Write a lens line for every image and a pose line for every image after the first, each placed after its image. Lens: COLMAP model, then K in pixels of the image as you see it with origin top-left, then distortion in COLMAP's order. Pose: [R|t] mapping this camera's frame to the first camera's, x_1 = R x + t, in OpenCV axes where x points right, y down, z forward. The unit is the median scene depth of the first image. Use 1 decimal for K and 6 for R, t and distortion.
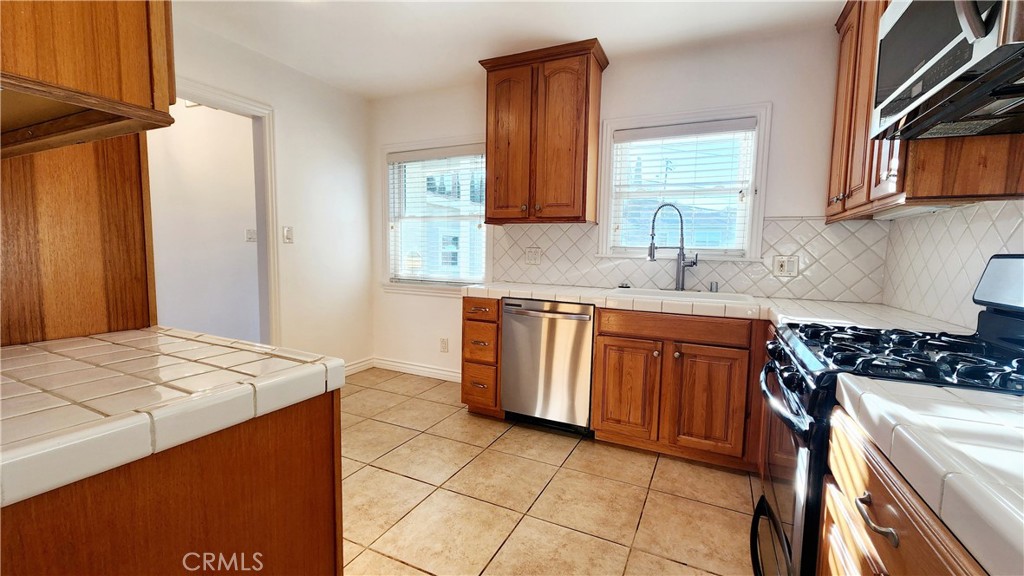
lens RADIAL K [[416.9, 0, 517.3], [0, 416.9, 285.5], [0, 0, 1]] dist [0.001704, -0.000147]
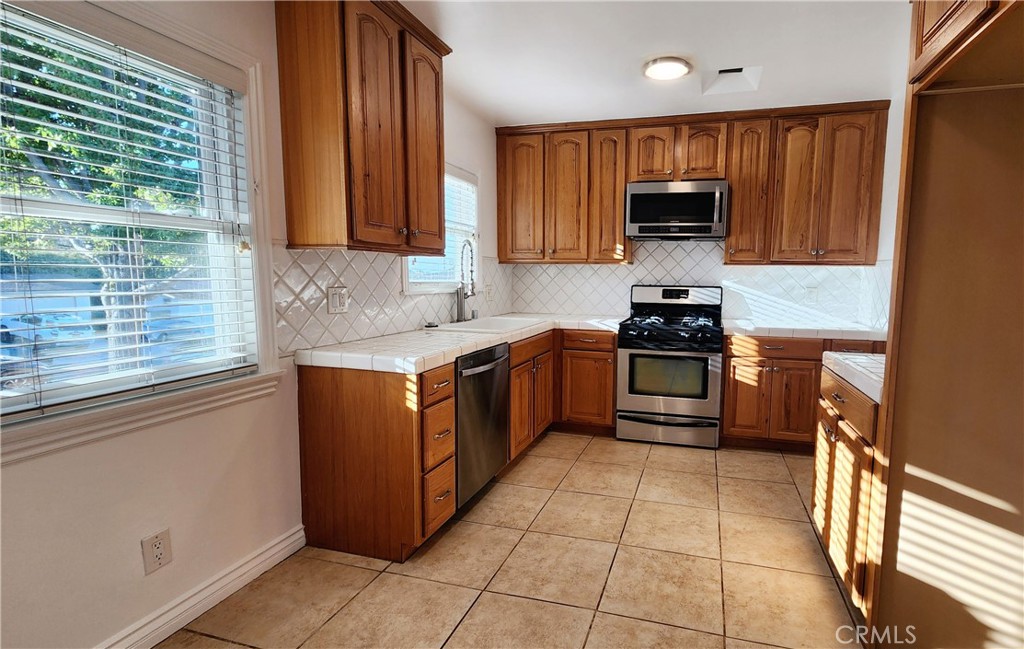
lens RADIAL K [[467.6, 0, 591.1], [0, 467.6, 322.5], [0, 0, 1]] dist [0.000707, 0.000116]
pose [[-0.194172, -0.118510, 0.973783, -1.083870], [0.067819, 0.988679, 0.133846, -0.158529], [-0.978620, 0.092030, -0.183936, 1.128762]]
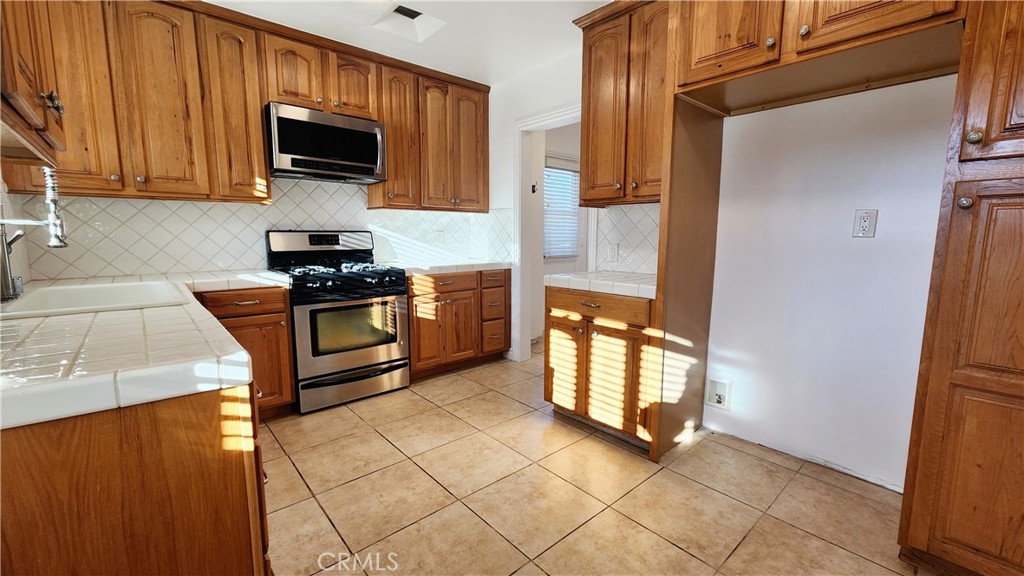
lens RADIAL K [[416.9, 0, 517.3], [0, 416.9, 285.5], [0, 0, 1]] dist [0.001704, -0.000147]
pose [[-0.920421, -0.071719, 0.384293, -0.573691], [0.011935, 0.977414, 0.210998, -0.147329], [-0.390746, 0.198793, -0.898776, 1.551631]]
